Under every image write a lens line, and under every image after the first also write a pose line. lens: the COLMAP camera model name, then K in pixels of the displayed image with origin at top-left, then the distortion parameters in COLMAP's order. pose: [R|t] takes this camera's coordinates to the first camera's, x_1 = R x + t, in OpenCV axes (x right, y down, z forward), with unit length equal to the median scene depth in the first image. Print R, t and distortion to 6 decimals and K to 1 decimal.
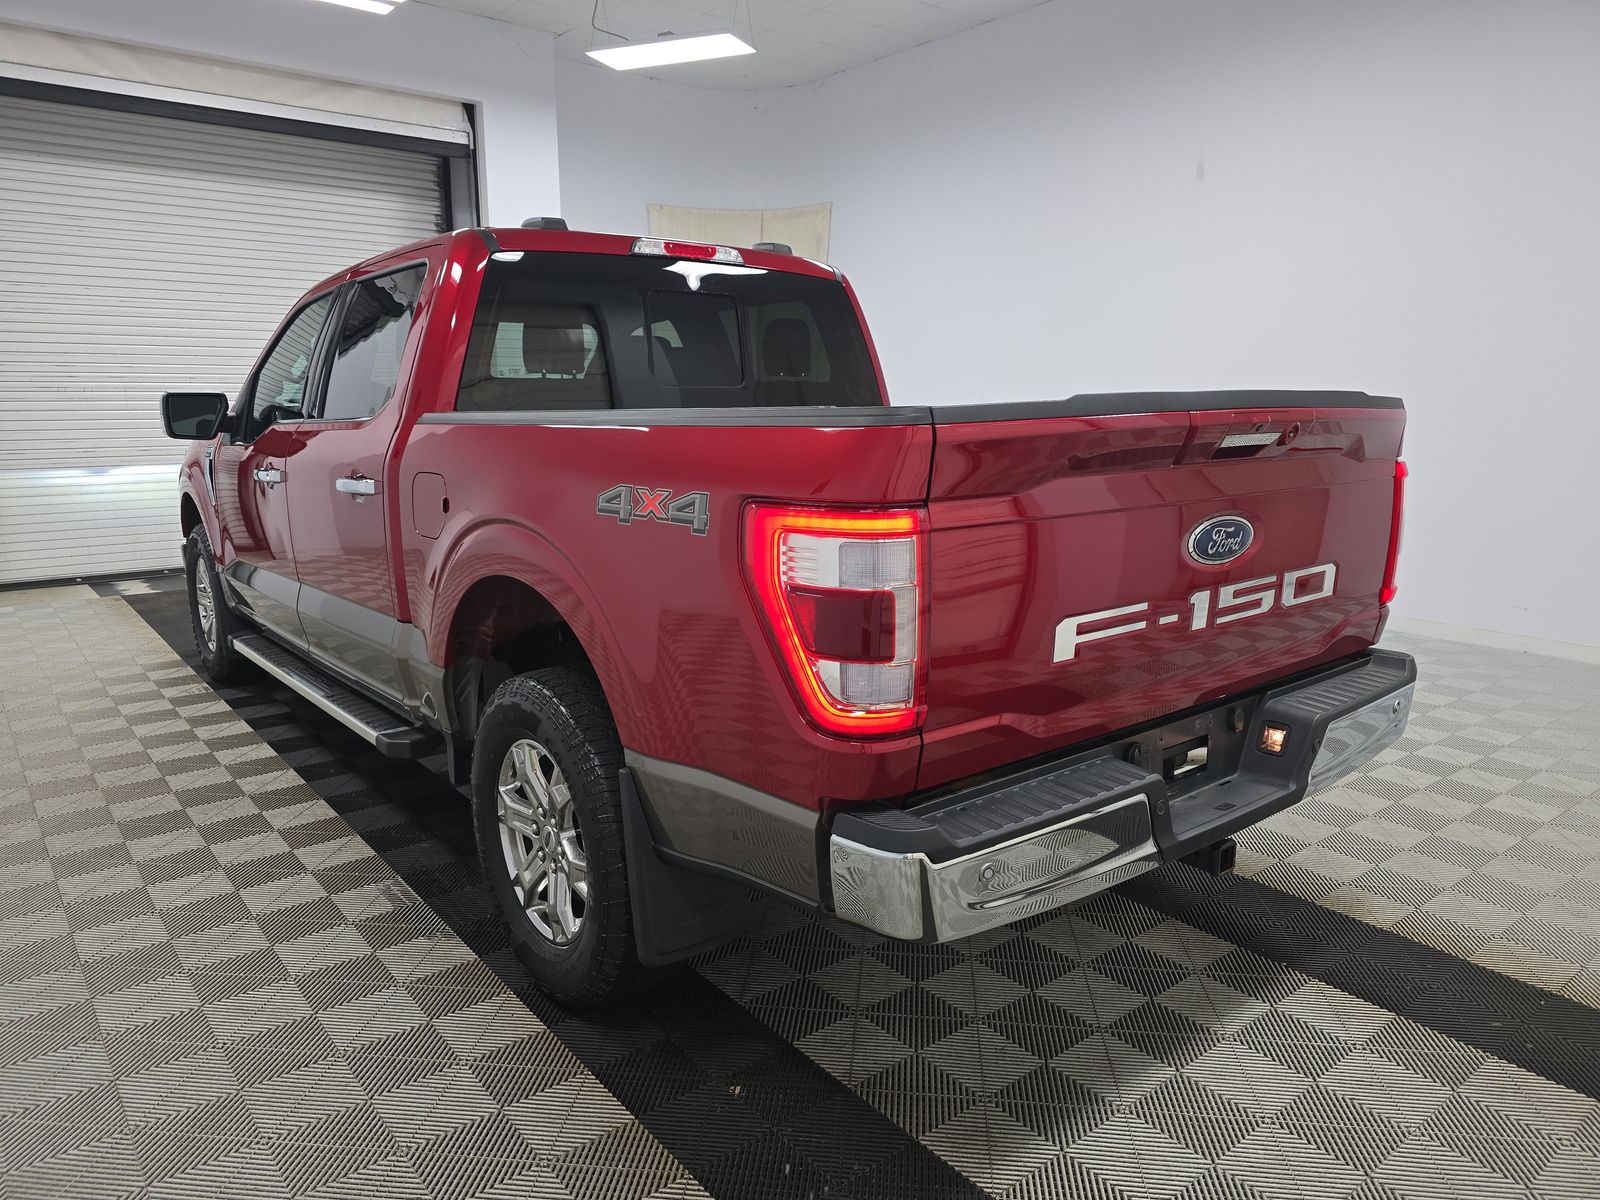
lens RADIAL K [[1102.9, 0, 800.0], [0, 1102.9, 600.0], [0, 0, 1]] dist [0.035148, -0.004397]
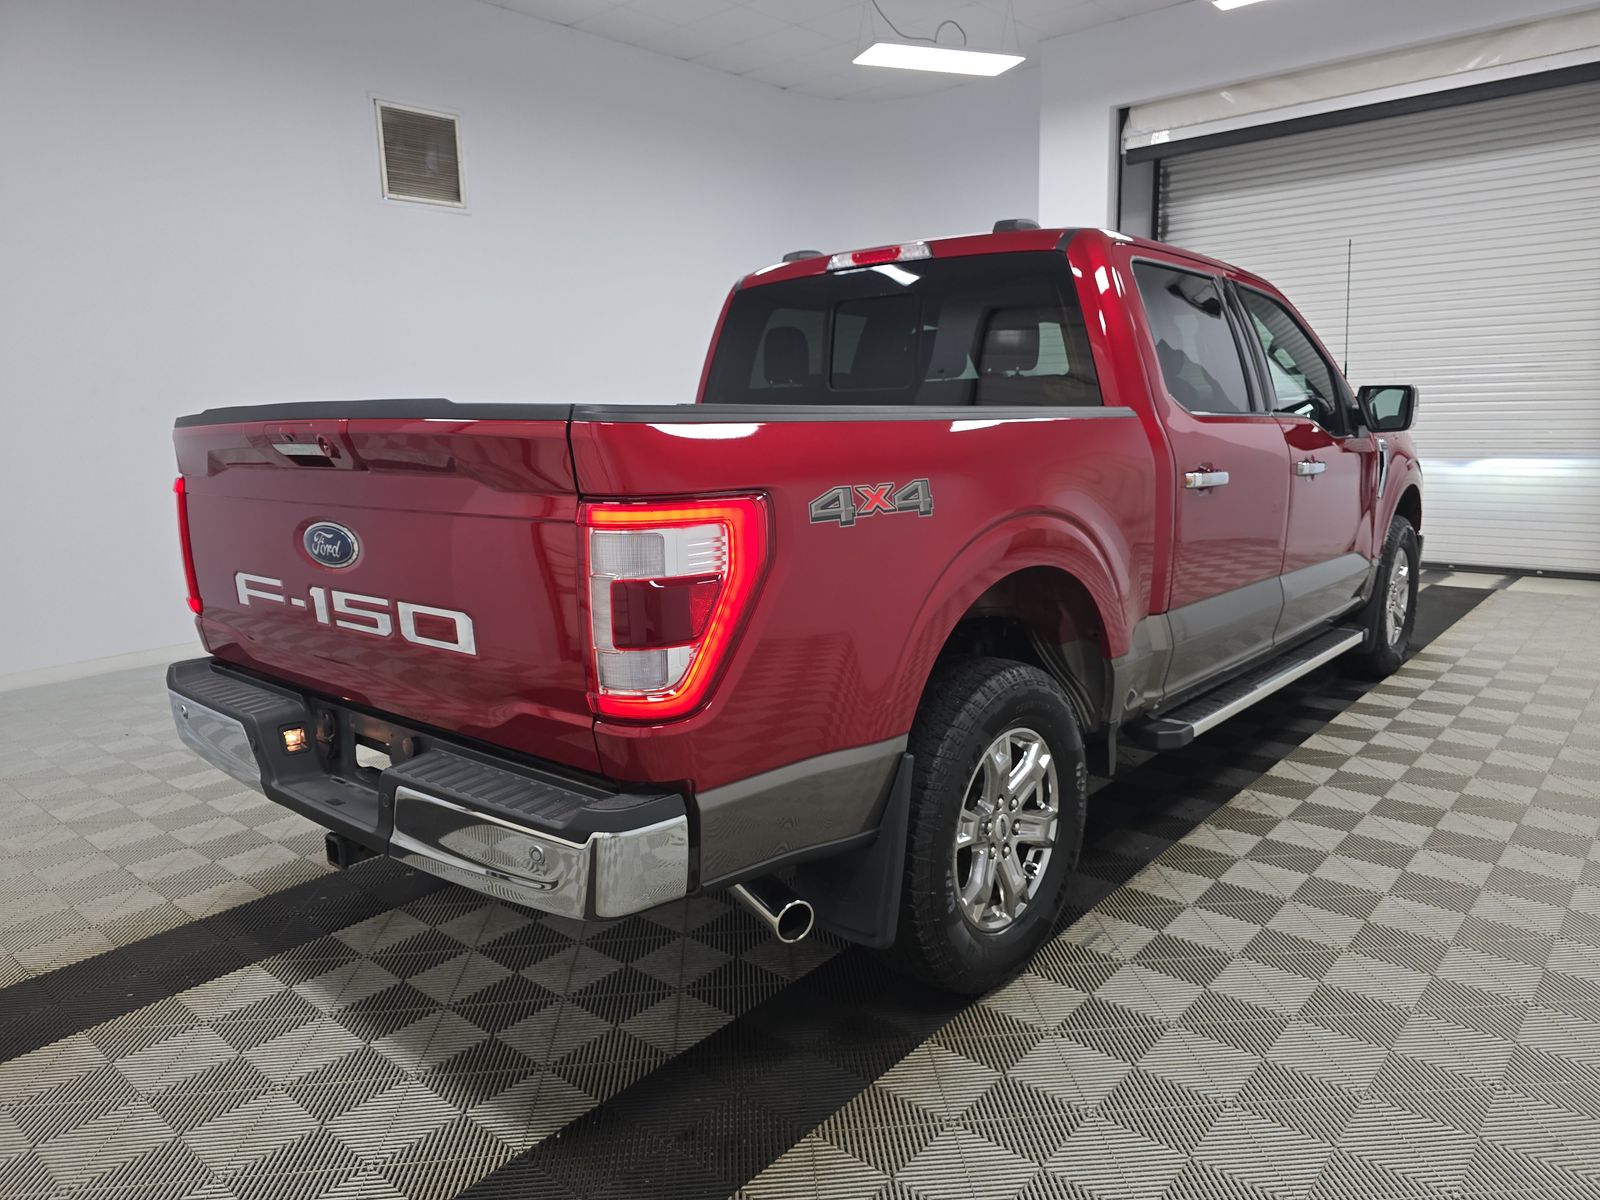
lens RADIAL K [[1102.9, 0, 800.0], [0, 1102.9, 600.0], [0, 0, 1]] dist [0.035148, -0.004397]
pose [[0.177048, 0.169658, -0.969469, 1.456855], [-0.160503, 0.976821, 0.141633, -0.218566], [0.971027, 0.130527, 0.200175, 1.207147]]
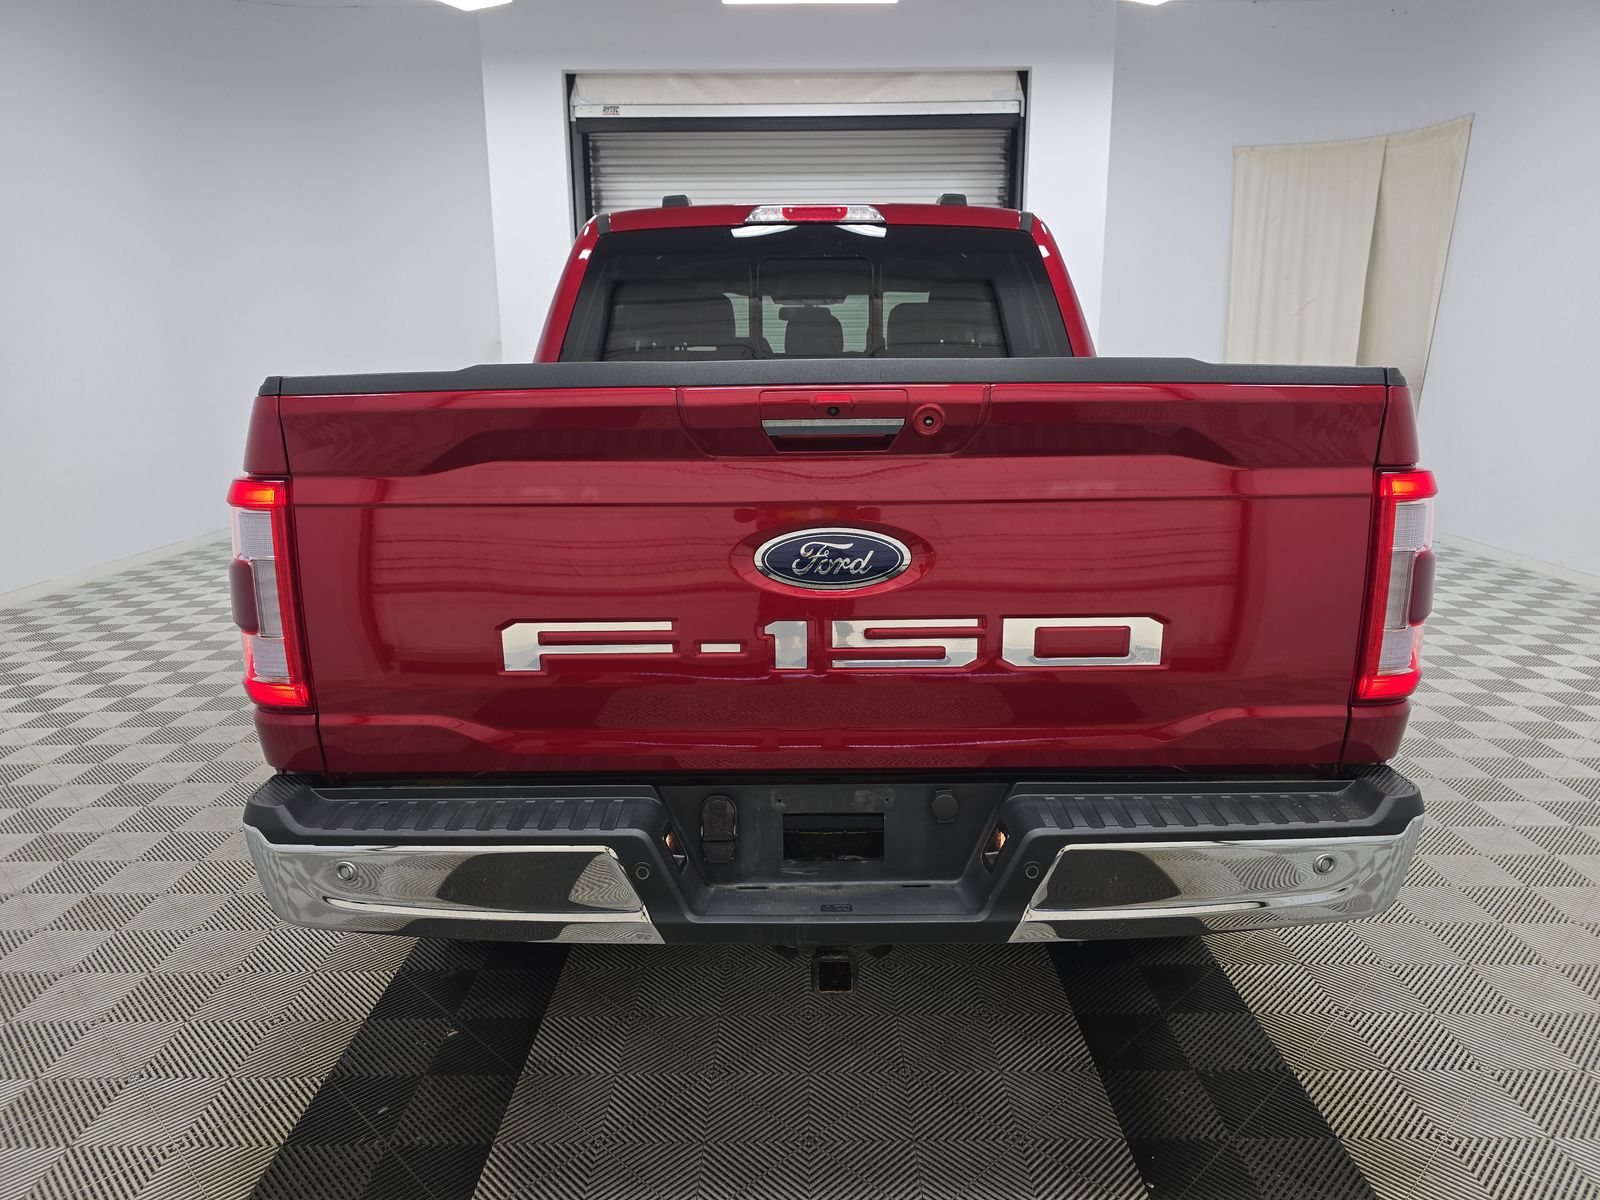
lens RADIAL K [[1102.9, 0, 800.0], [0, 1102.9, 600.0], [0, 0, 1]] dist [0.035148, -0.004397]
pose [[0.778164, 0.128035, -0.614872, 0.817266], [-0.112043, 0.991596, 0.064682, -0.071188], [0.617986, 0.018559, 0.785970, 0.389933]]
